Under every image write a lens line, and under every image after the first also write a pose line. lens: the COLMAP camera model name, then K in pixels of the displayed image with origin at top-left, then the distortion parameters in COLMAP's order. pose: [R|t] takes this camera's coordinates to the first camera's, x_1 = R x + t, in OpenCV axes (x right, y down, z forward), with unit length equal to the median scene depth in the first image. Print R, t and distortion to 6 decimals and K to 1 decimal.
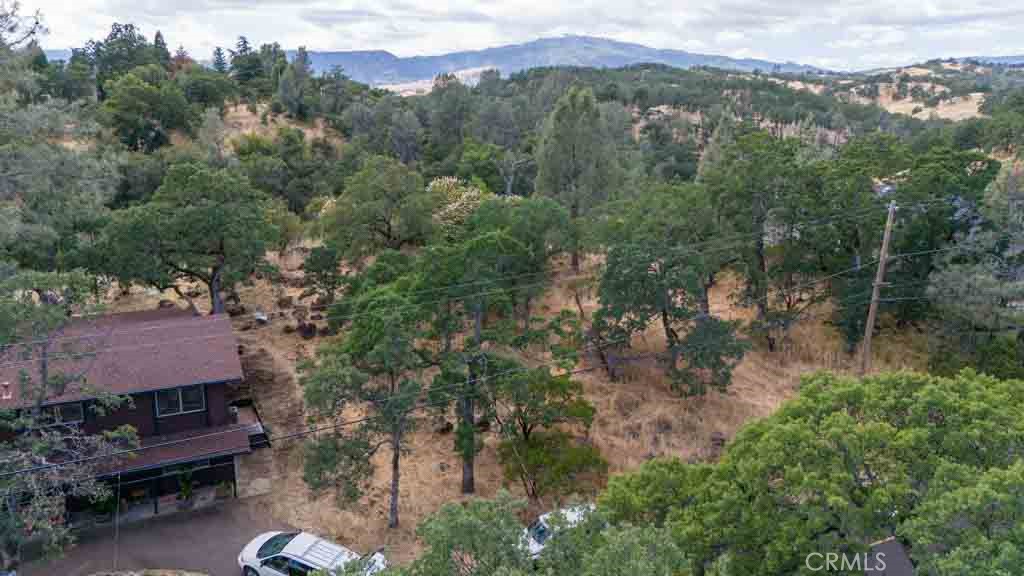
lens RADIAL K [[752.6, 0, 507.5], [0, 752.6, 290.0], [0, 0, 1]] dist [0.069525, -0.061718]
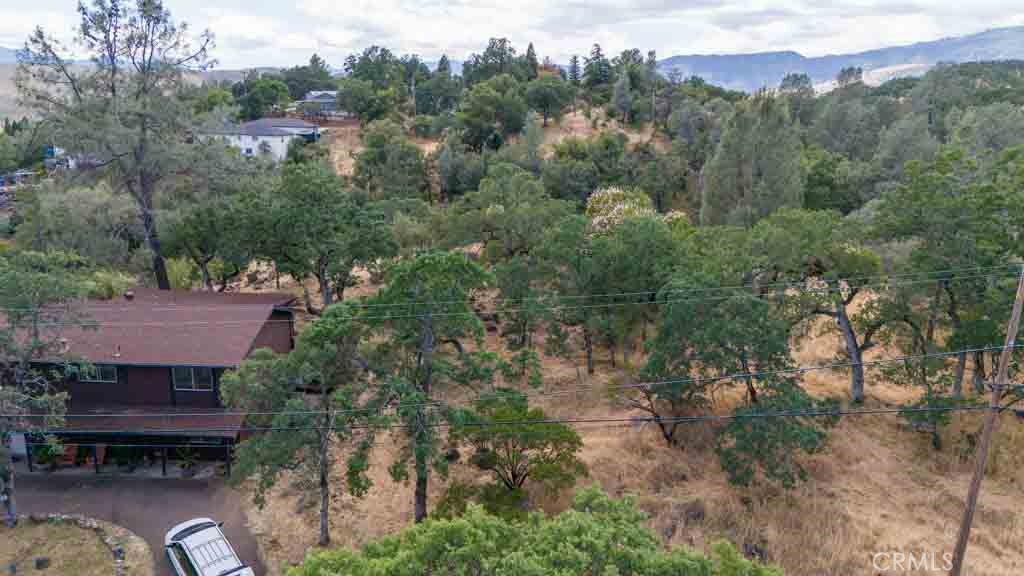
lens RADIAL K [[752.6, 0, 507.5], [0, 752.6, 290.0], [0, 0, 1]] dist [0.069525, -0.061718]
pose [[0.878415, 0.114155, -0.464065, 0.060358], [-0.116237, 0.992926, 0.024227, -0.008023], [0.463547, 0.032660, 0.885470, 0.030232]]
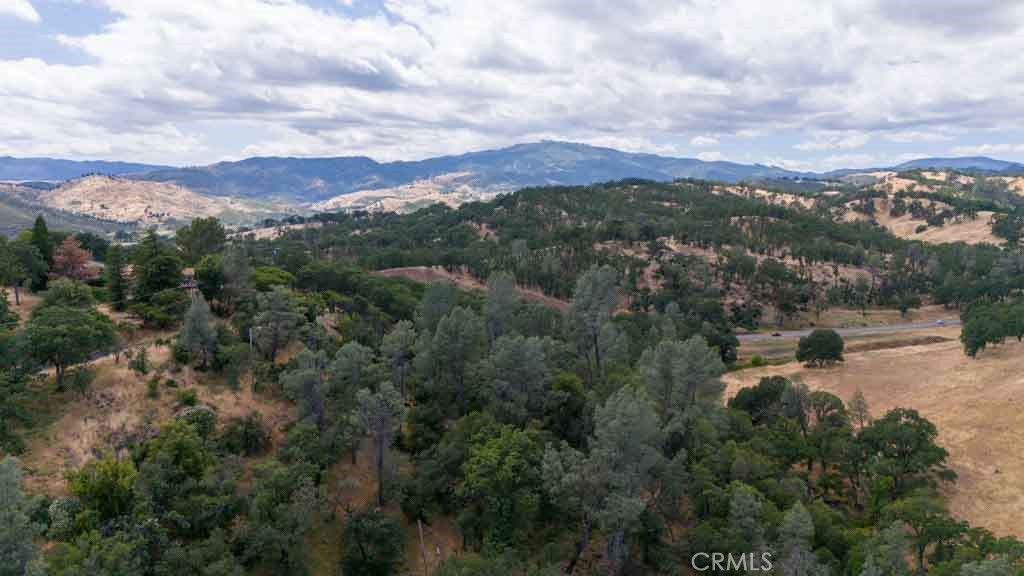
lens RADIAL K [[752.6, 0, 507.5], [0, 752.6, 290.0], [0, 0, 1]] dist [0.069525, -0.061718]
pose [[0.999512, -0.012908, 0.028461, -0.033754], [0.016397, 0.991897, -0.125979, -0.167318], [-0.026604, 0.126384, 0.991625, 0.270995]]
